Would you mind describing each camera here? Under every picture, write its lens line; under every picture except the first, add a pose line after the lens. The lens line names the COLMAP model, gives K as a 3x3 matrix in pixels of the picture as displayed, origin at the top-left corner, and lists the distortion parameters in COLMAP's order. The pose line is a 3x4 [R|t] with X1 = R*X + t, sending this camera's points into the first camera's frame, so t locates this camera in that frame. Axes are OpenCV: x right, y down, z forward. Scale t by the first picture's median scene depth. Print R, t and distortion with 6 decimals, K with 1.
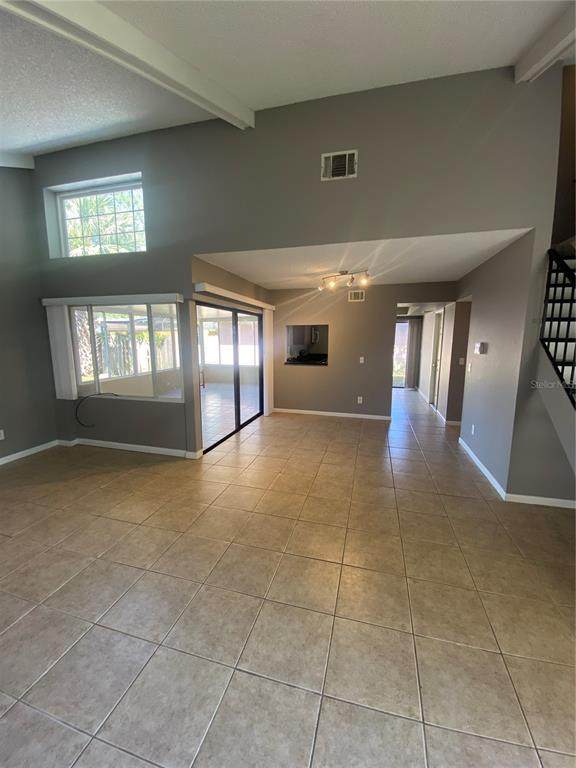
lens RADIAL K [[309.4, 0, 288.0], [0, 309.4, 384.0], [0, 0, 1]] dist [0.024055, -0.022729]
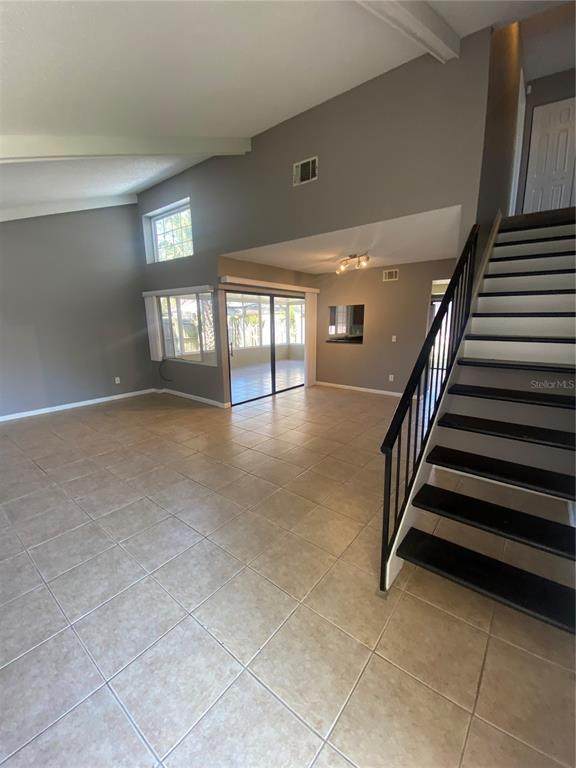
lens RADIAL K [[309.4, 0, 288.0], [0, 309.4, 384.0], [0, 0, 1]] dist [0.024055, -0.022729]
pose [[0.920704, 0.073029, -0.383368, 0.464562], [-0.051742, 0.996506, 0.065563, 0.032415], [0.386816, -0.040528, 0.921266, -0.127700]]
